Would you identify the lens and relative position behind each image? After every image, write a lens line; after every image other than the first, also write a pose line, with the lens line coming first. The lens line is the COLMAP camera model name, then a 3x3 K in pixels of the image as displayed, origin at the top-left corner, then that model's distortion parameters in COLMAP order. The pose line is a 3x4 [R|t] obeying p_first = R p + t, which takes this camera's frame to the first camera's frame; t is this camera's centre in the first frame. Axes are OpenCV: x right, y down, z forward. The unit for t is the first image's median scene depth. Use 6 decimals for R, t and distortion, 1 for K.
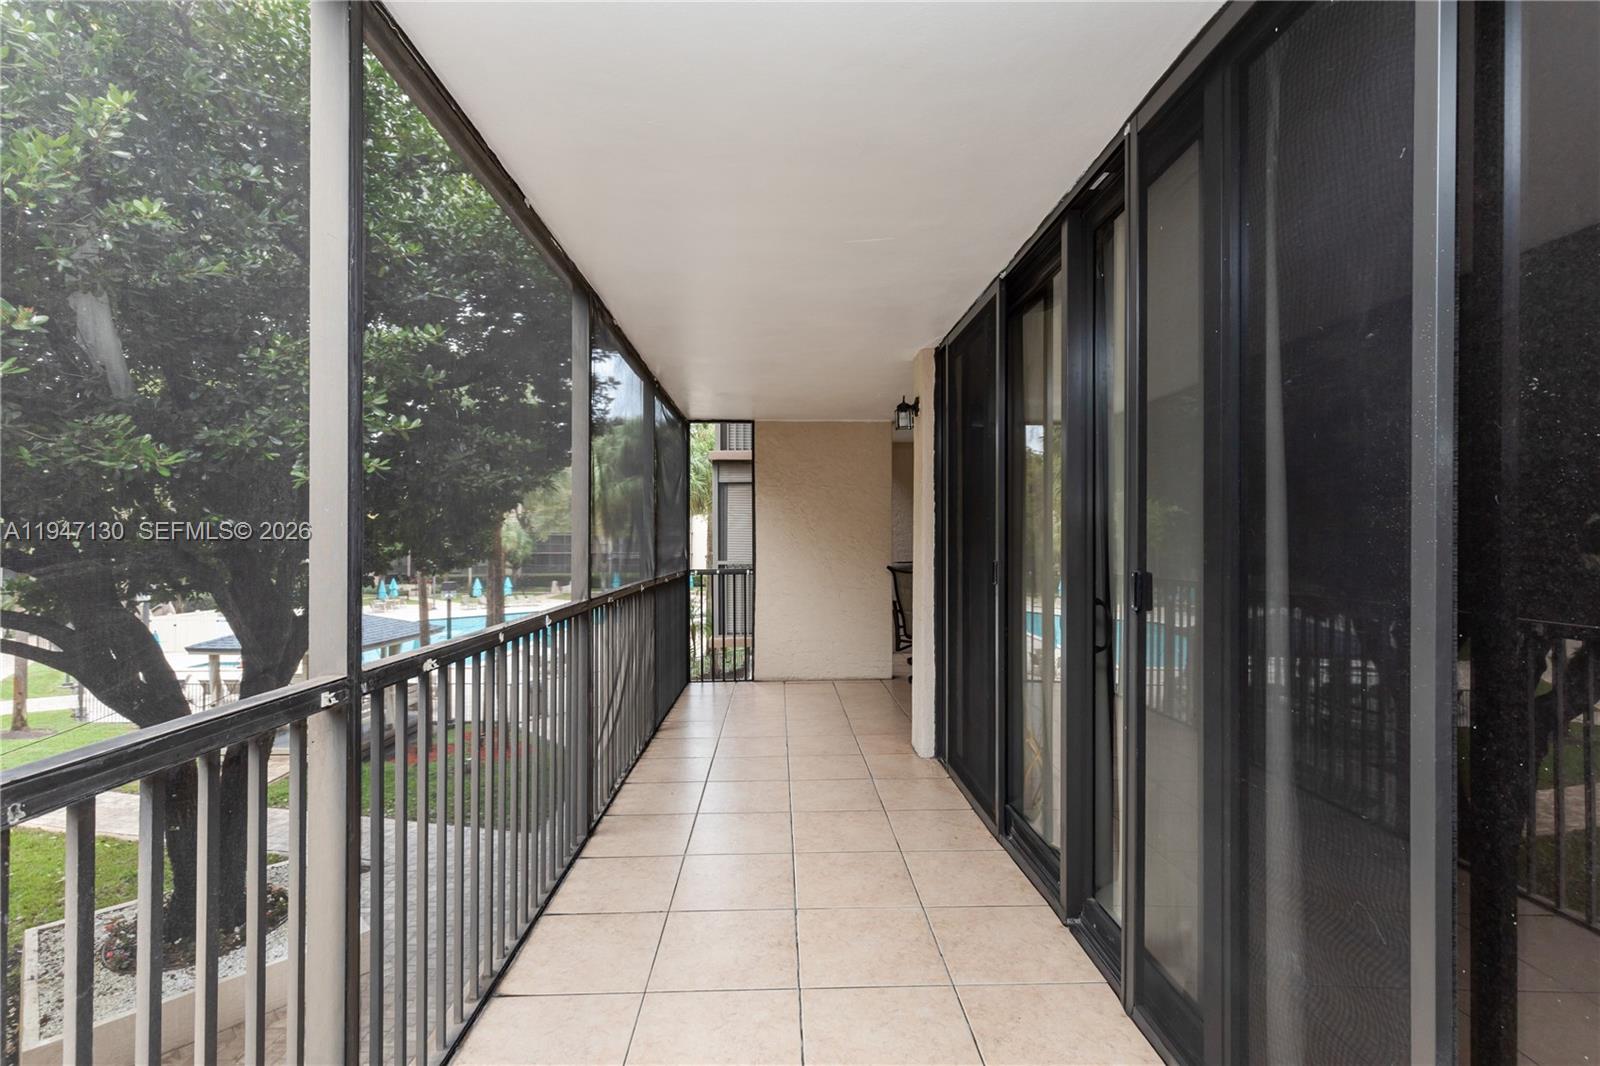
lens RADIAL K [[723.4, 0, 789.5], [0, 723.4, 530.7], [0, 0, 1]] dist [0.003790, 0.000230]
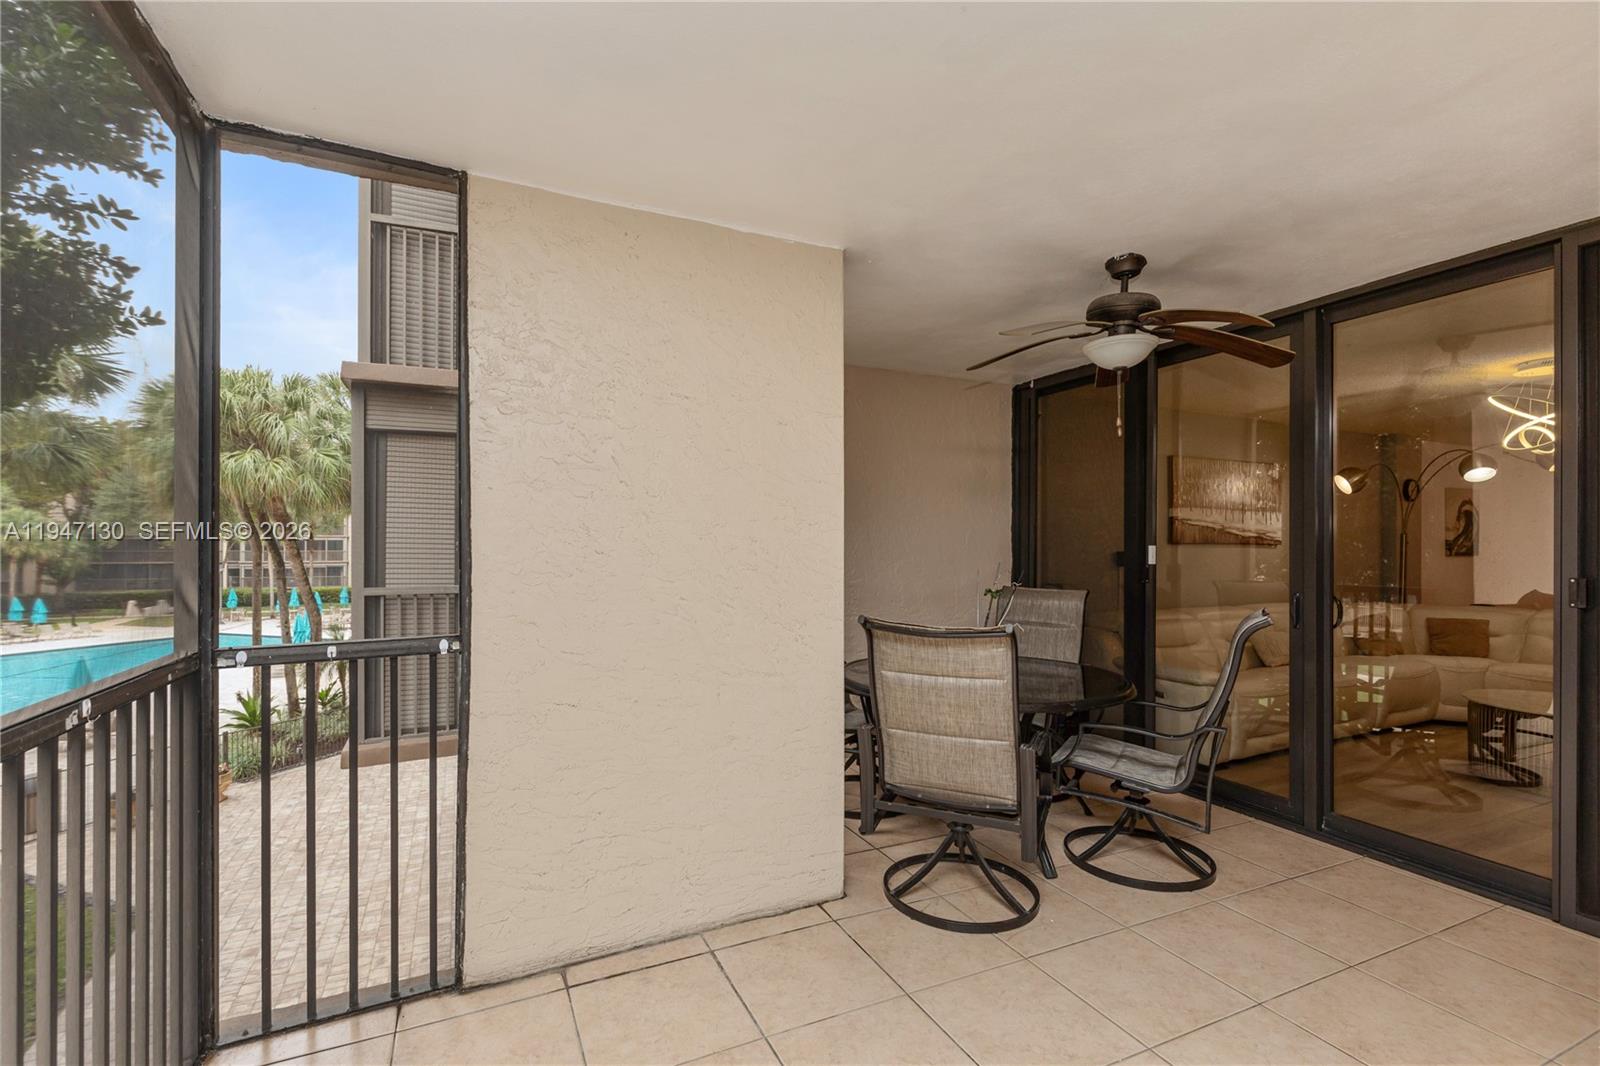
lens RADIAL K [[723.4, 0, 785.6], [0, 723.4, 539.7], [0, 0, 1]] dist [0.003790, 0.000230]
pose [[0.918289, 0.005285, 0.395876, -0.045415], [-0.006883, 0.999973, 0.002615, 0.008607], [-0.395851, -0.005126, 0.918300, 0.655374]]
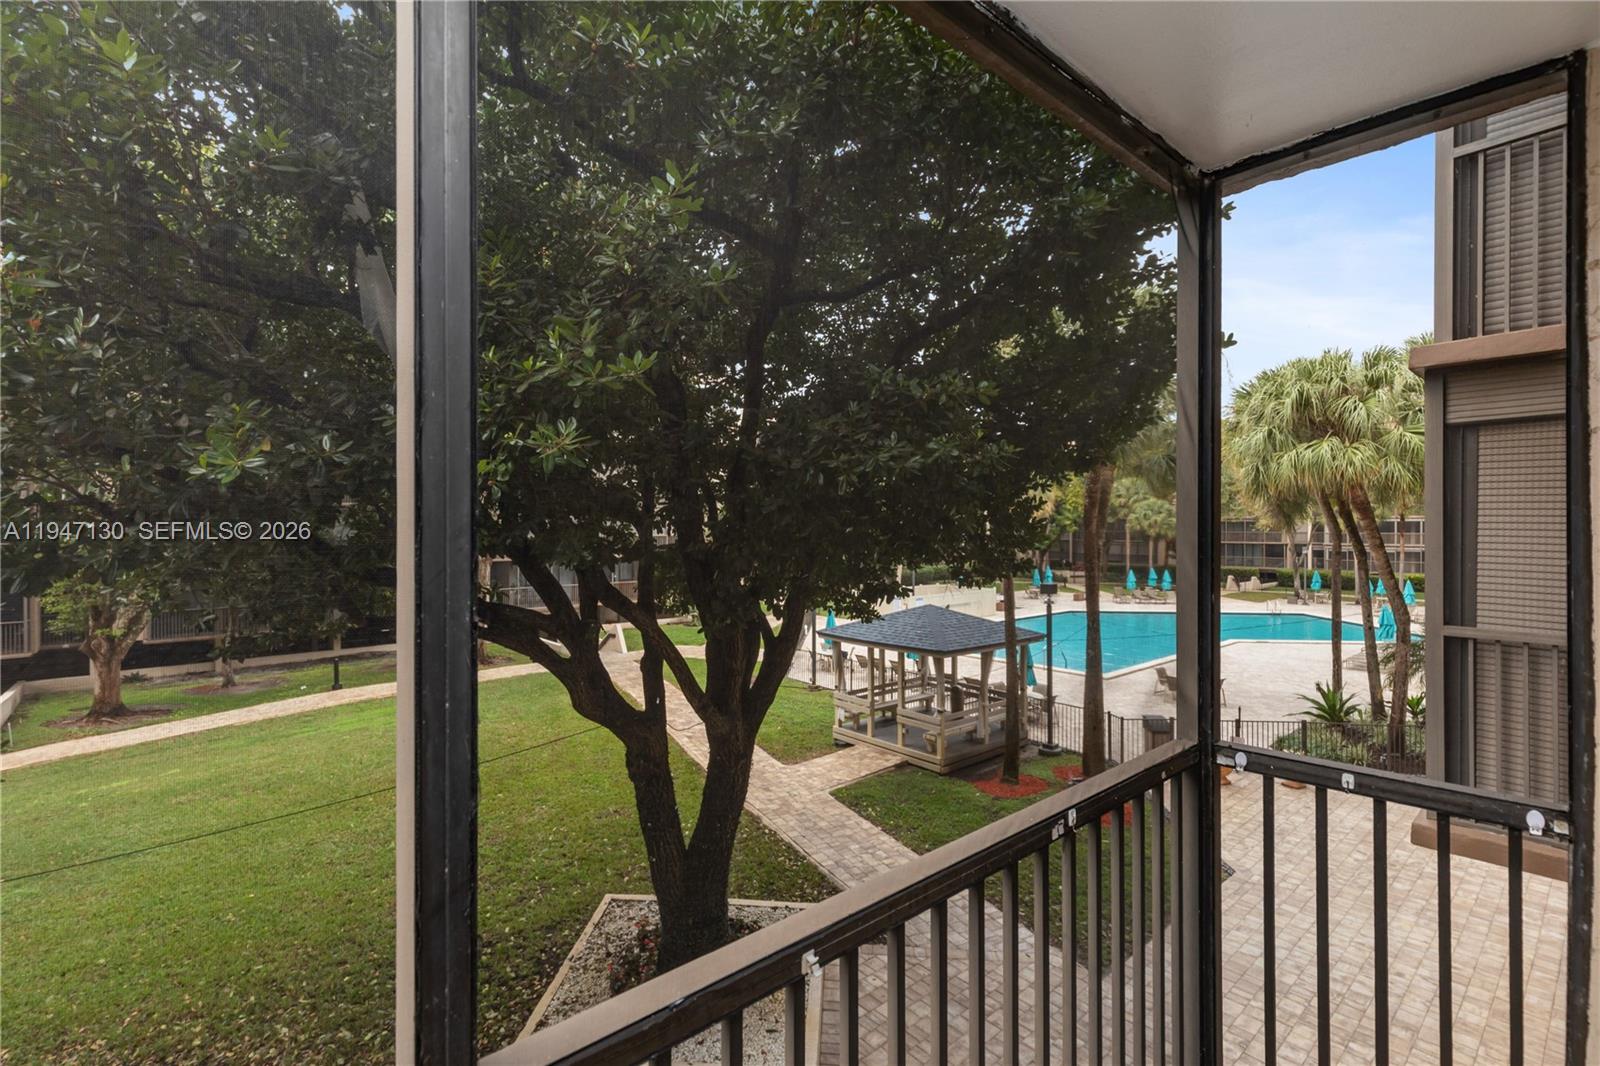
lens RADIAL K [[723.4, 0, 787.2], [0, 723.4, 528.4], [0, 0, 1]] dist [0.003790, 0.000230]
pose [[0.639127, 0.003923, -0.769091, -0.035022], [0.009926, 0.999862, 0.013349, -0.029153], [0.769037, -0.016166, 0.638999, 0.716794]]
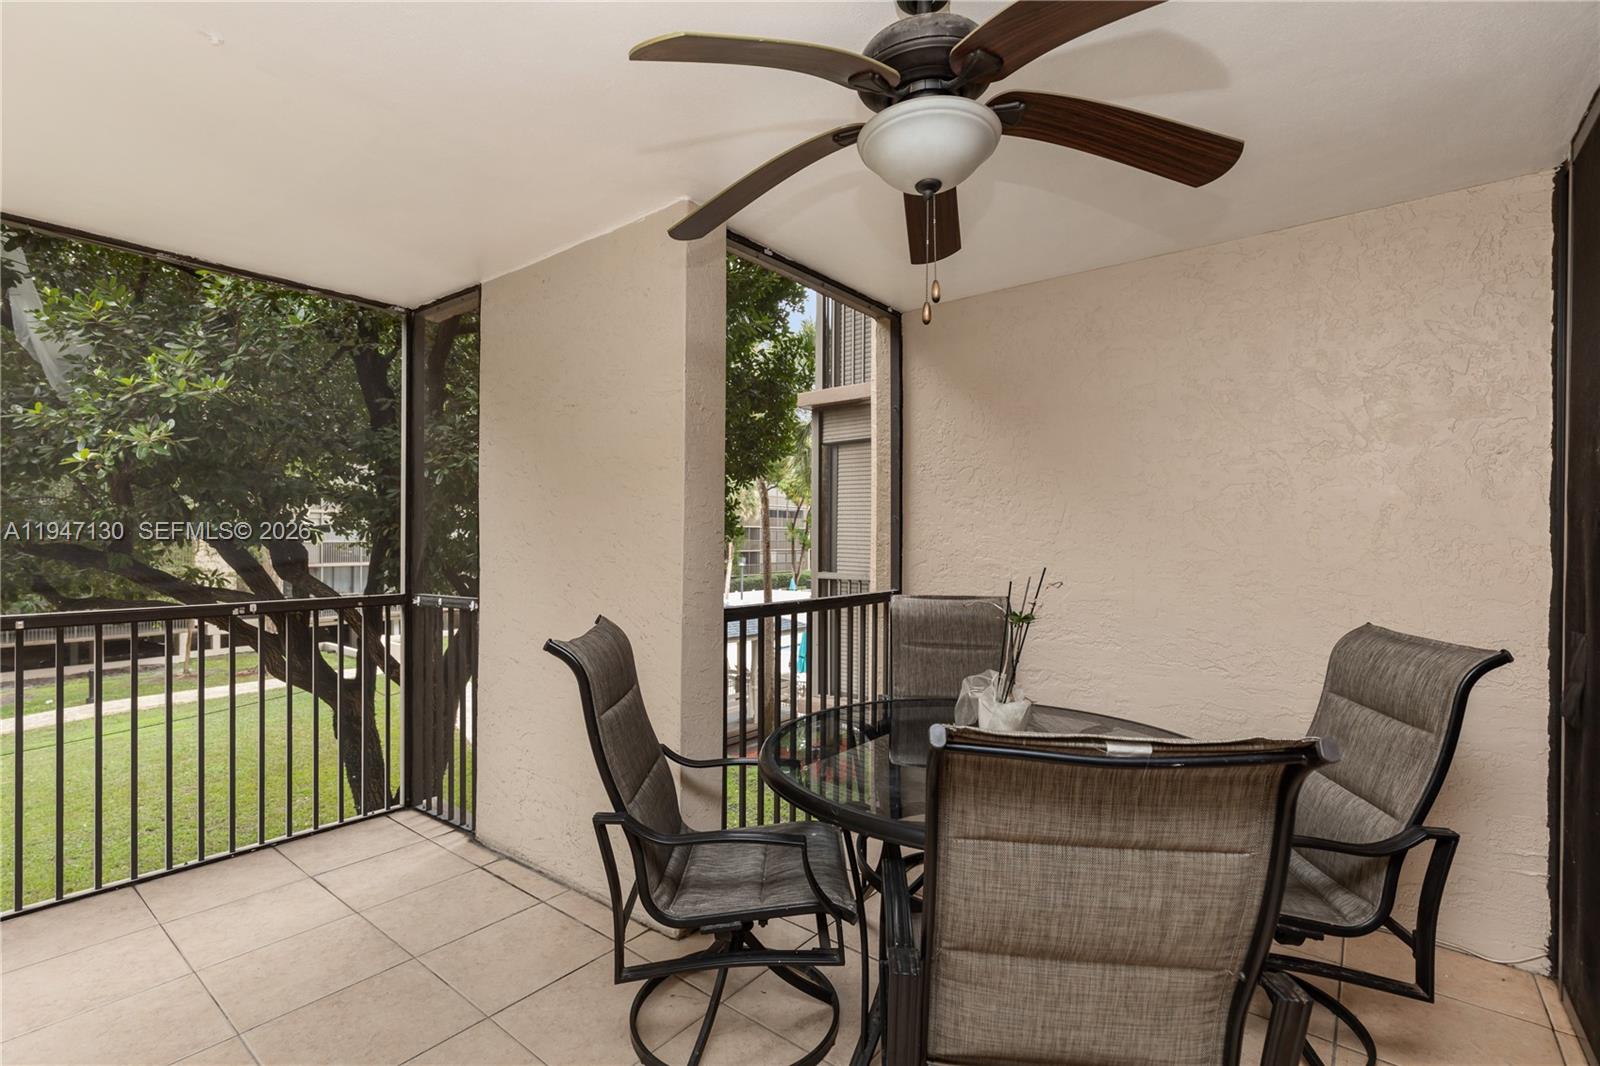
lens RADIAL K [[723.4, 0, 790.0], [0, 723.4, 535.4], [0, 0, 1]] dist [0.003790, 0.000230]
pose [[0.768161, 0.001502, -0.640255, 0.408251], [0.005544, 0.999944, 0.008998, 0.008339], [0.640233, -0.010461, 0.768109, 0.775691]]
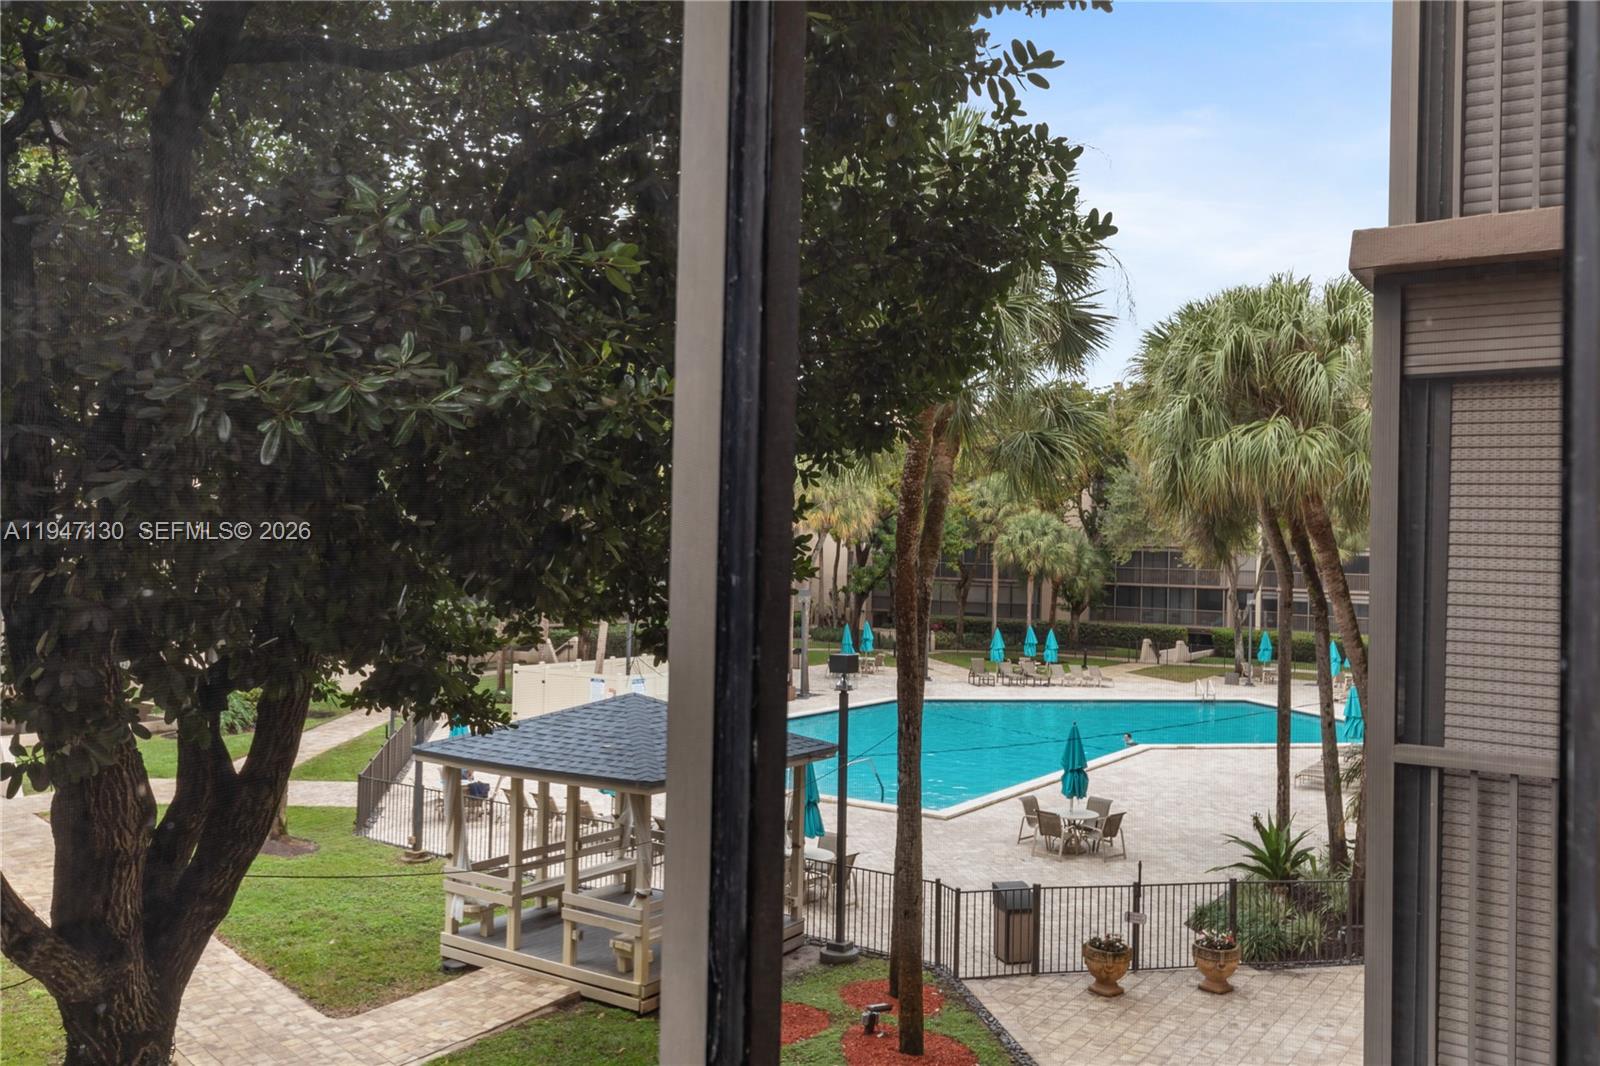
lens RADIAL K [[1311.7, 0, 791.0], [0, 1311.7, 537.9], [0, 0, 1]] dist [0.008275, -0.010364]
pose [[0.826521, 0.013975, -0.562732, -0.042308], [-0.015041, 0.999883, 0.002741, -0.025753], [0.562704, 0.006199, 0.826635, 0.869242]]
